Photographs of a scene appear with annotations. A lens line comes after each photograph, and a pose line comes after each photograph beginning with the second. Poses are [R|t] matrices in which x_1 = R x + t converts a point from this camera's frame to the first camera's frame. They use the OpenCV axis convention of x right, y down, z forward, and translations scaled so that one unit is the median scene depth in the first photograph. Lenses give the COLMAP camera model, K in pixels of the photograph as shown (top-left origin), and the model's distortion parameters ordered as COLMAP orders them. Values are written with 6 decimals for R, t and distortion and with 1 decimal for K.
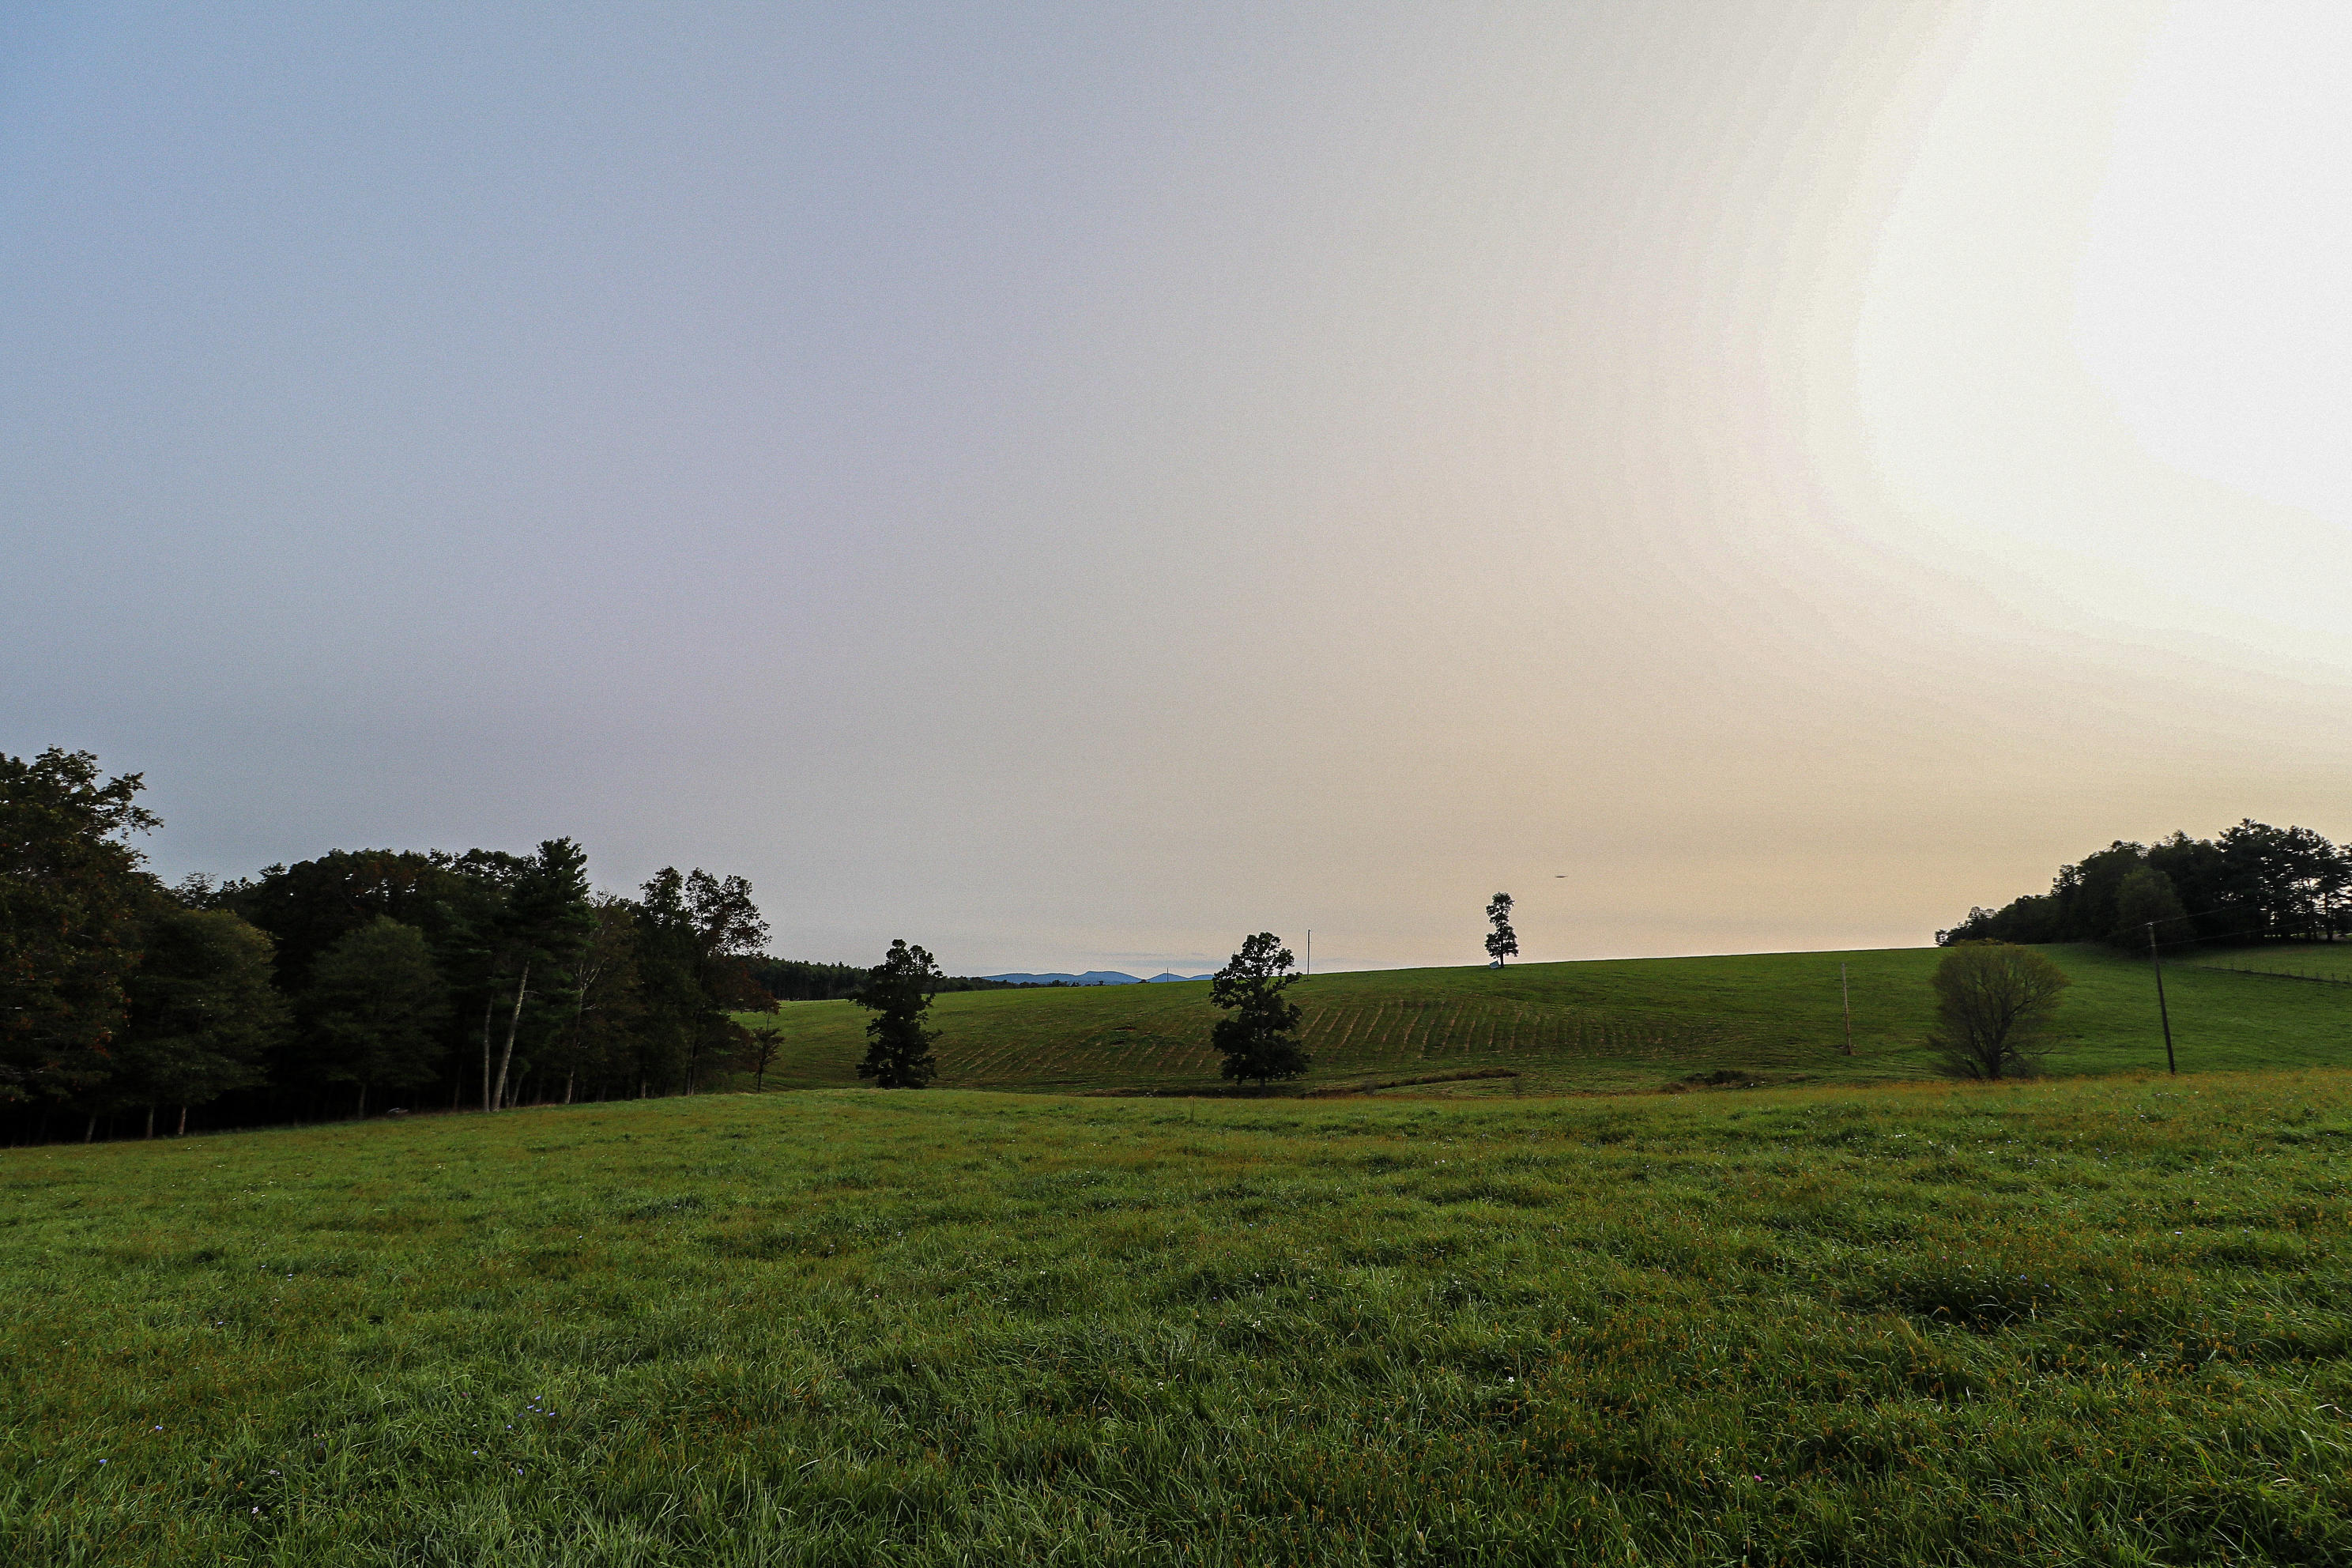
lens RADIAL K [[1102.8, 0, 1216.9], [0, 1102.8, 757.7], [0, 0, 1]] dist [-0.014758, -0.007673]
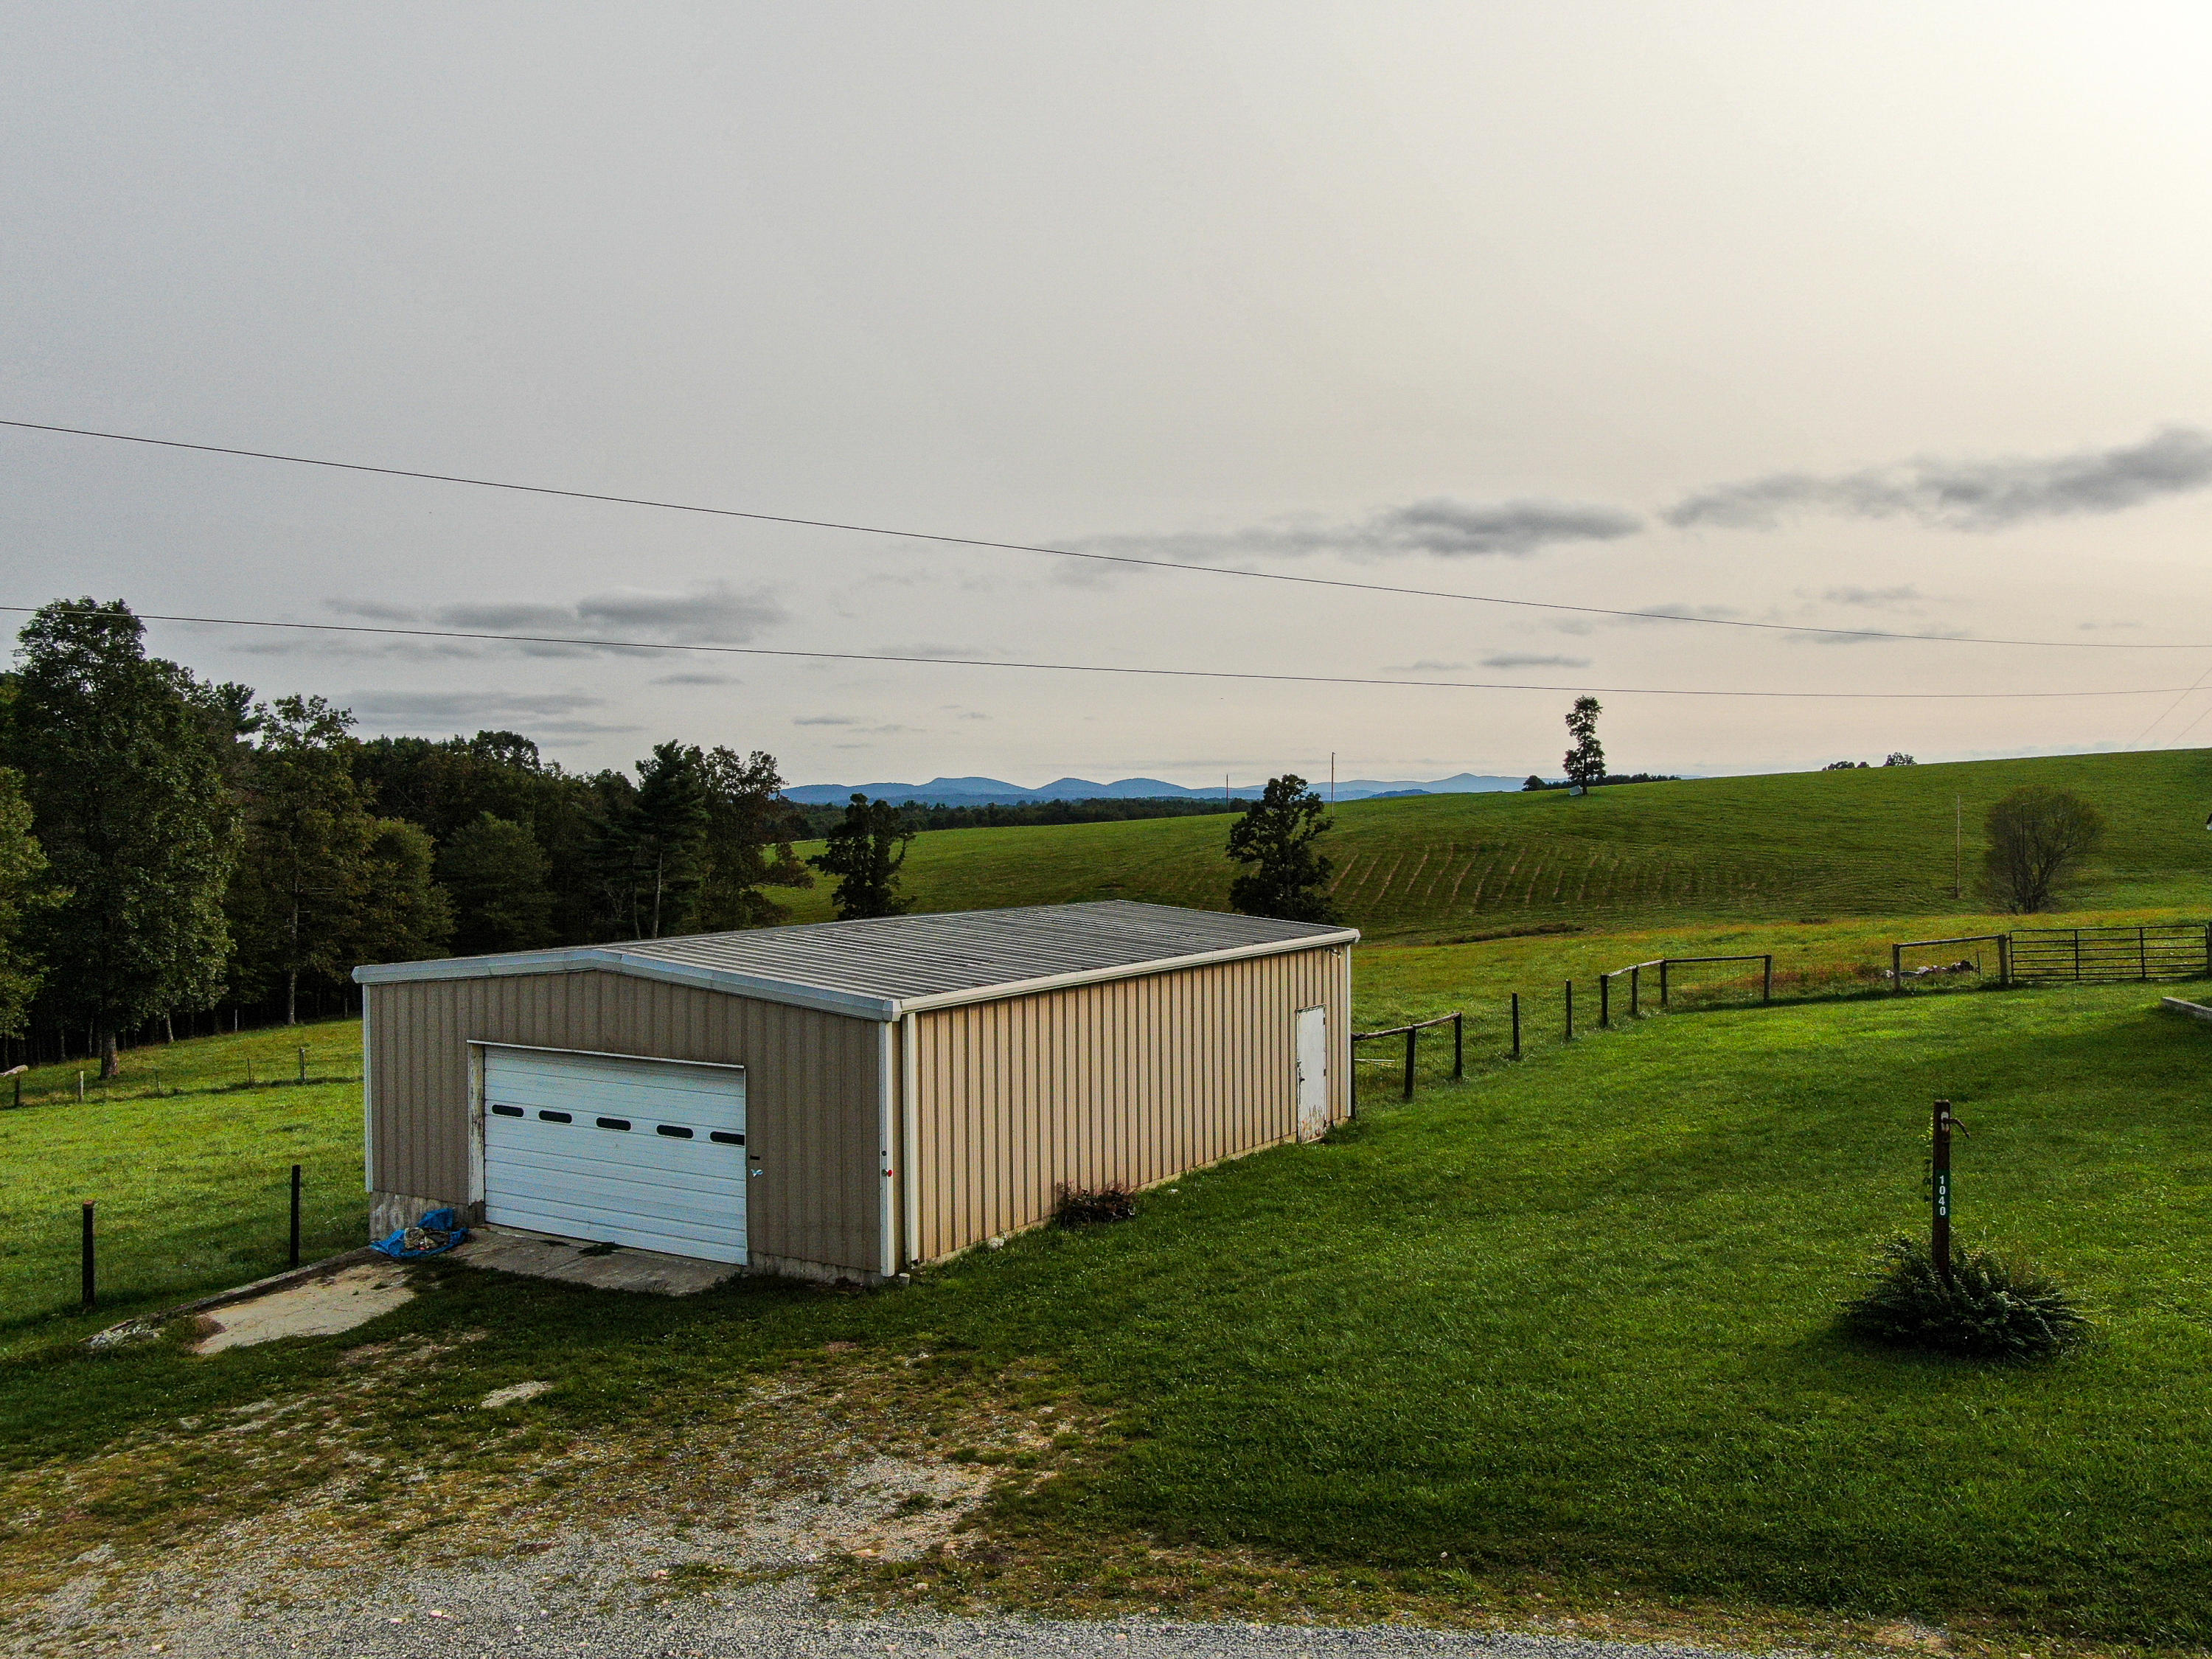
lens RADIAL K [[1896.1, 0, 1112.0], [0, 1896.1, 817.3], [0, 0, 1]] dist [-0.068883, 0.000493]
pose [[0.999438, -0.027007, -0.019848, -0.146316], [0.030588, 0.977058, 0.210766, -0.274550], [0.013700, -0.211255, 0.977335, -0.985916]]
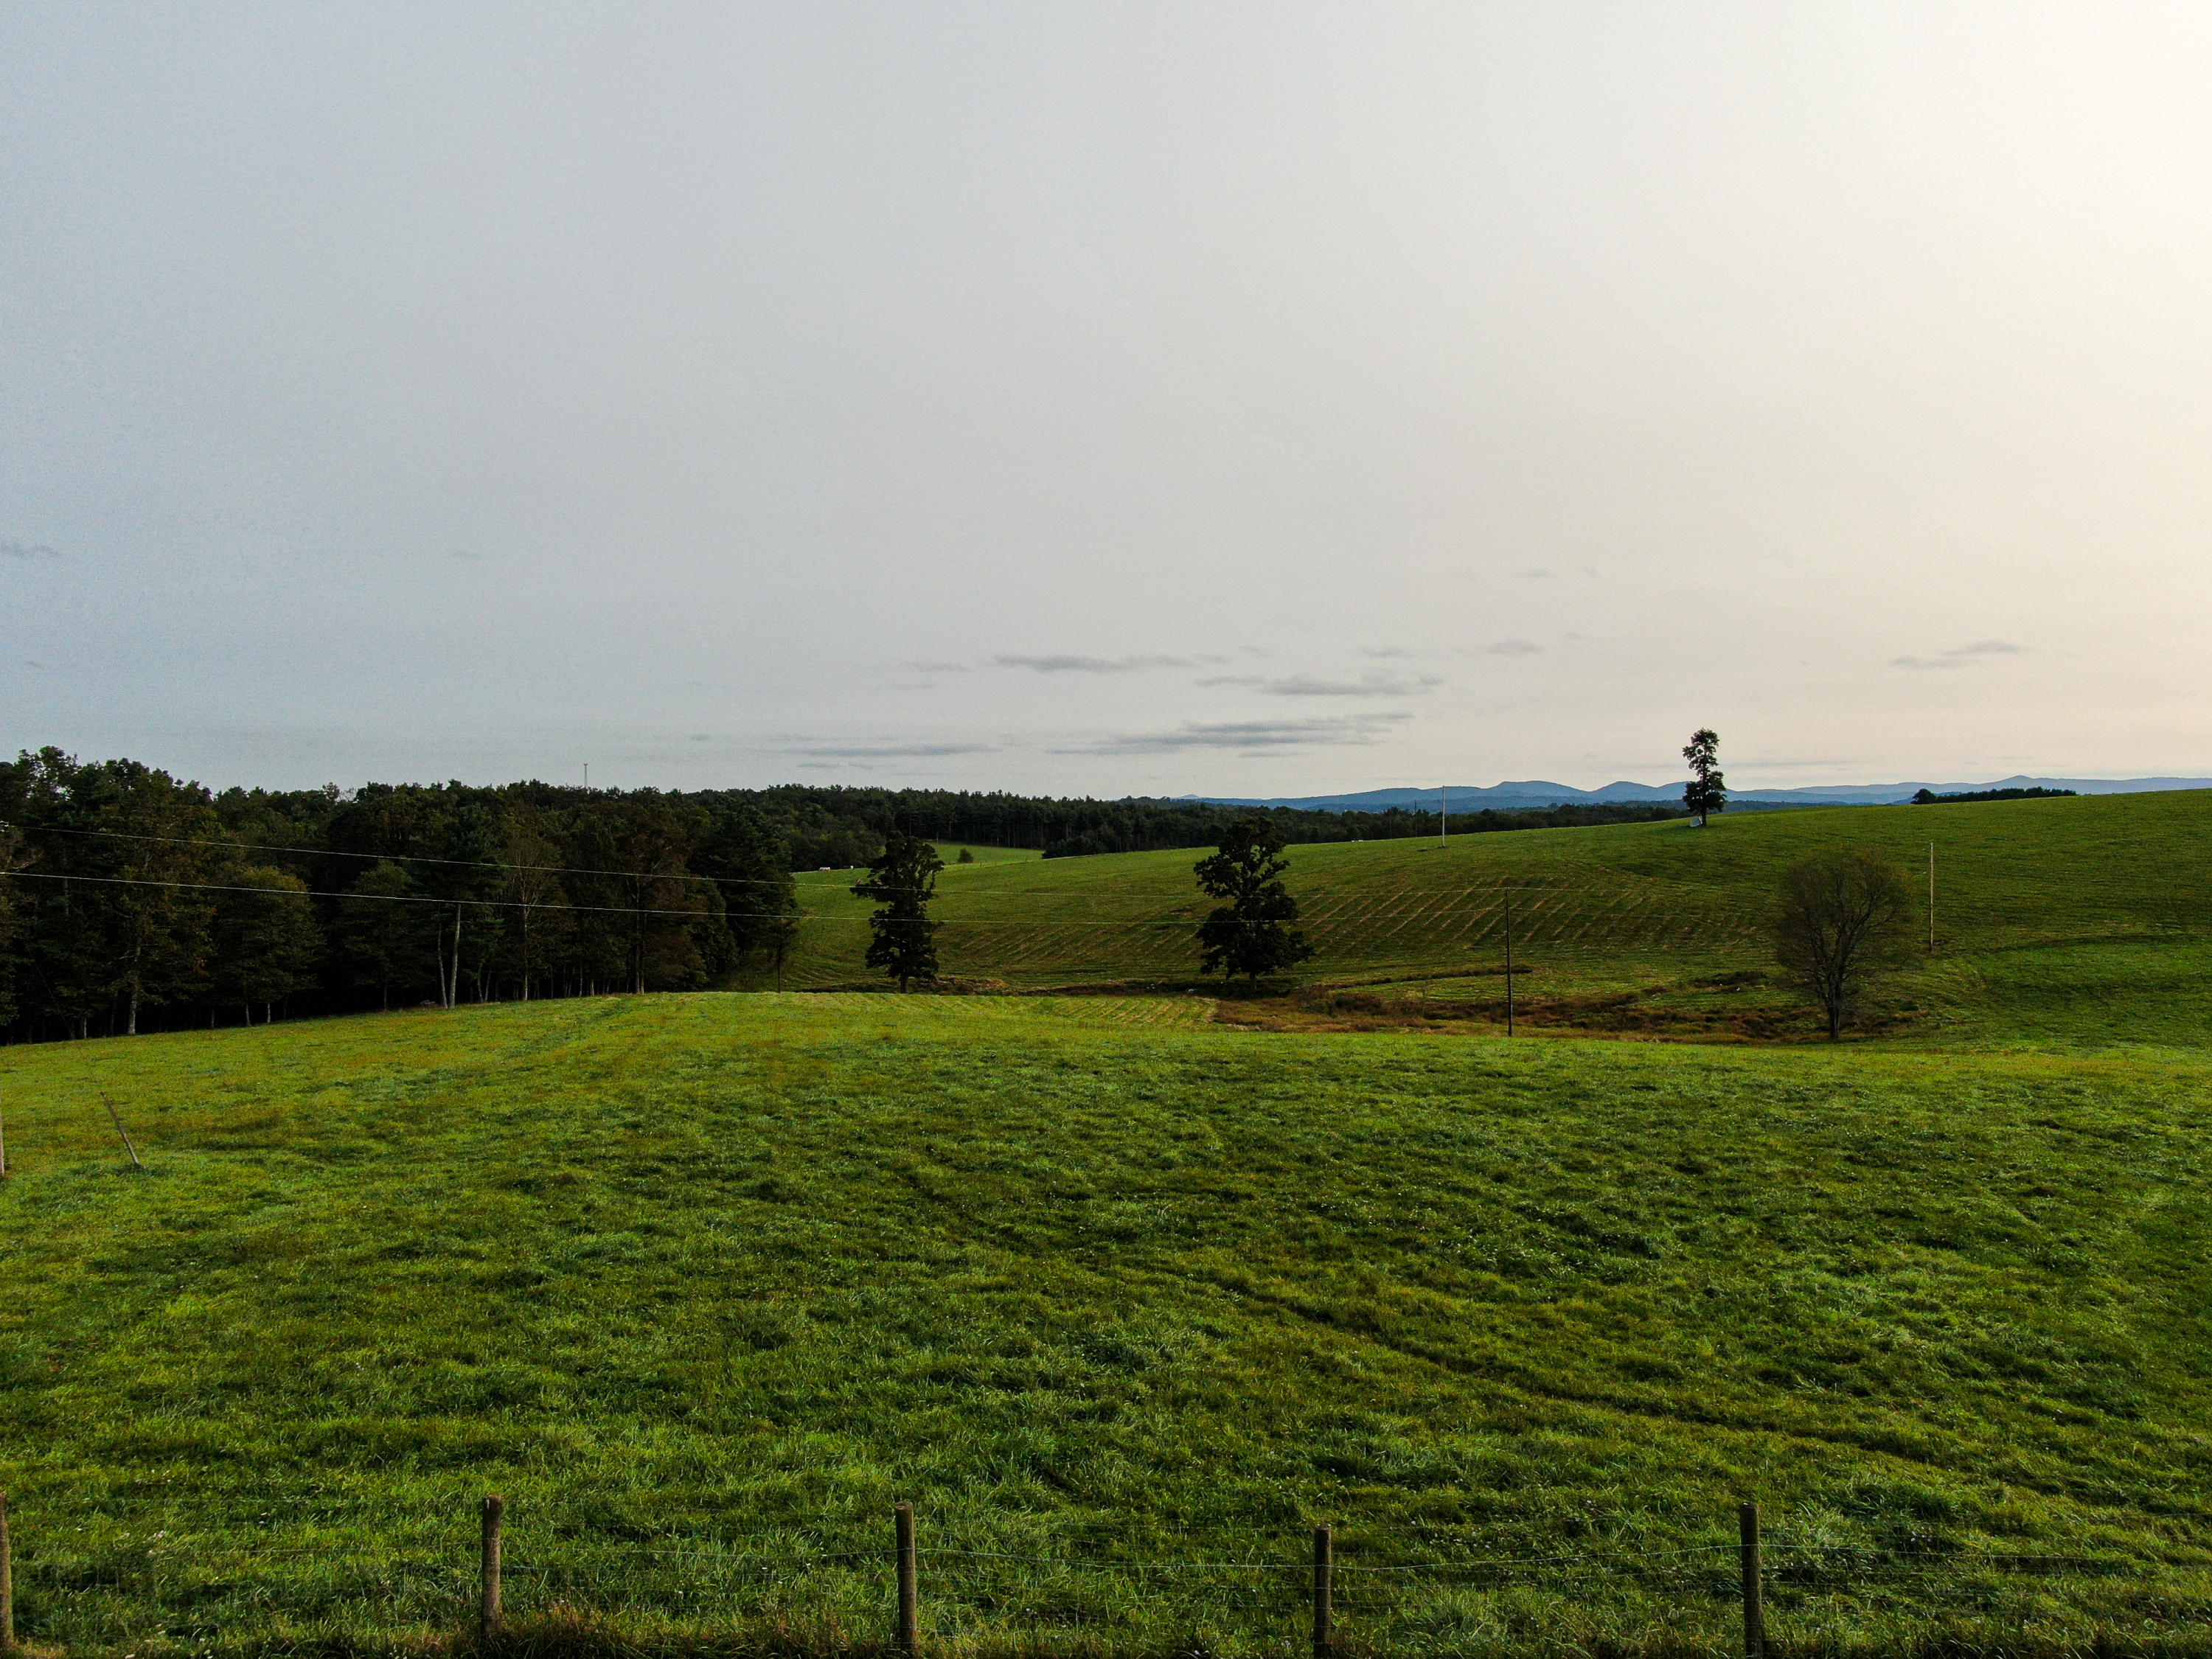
lens RADIAL K [[1613.9, 0, 1116.8], [0, 1613.9, 806.0], [0, 0, 1]] dist [-0.004572, -0.000496]
pose [[0.940258, -0.024994, -0.339545, 0.893568], [0.092651, 0.978448, 0.184542, -0.239972], [0.327615, -0.204976, 0.922309, -0.591783]]
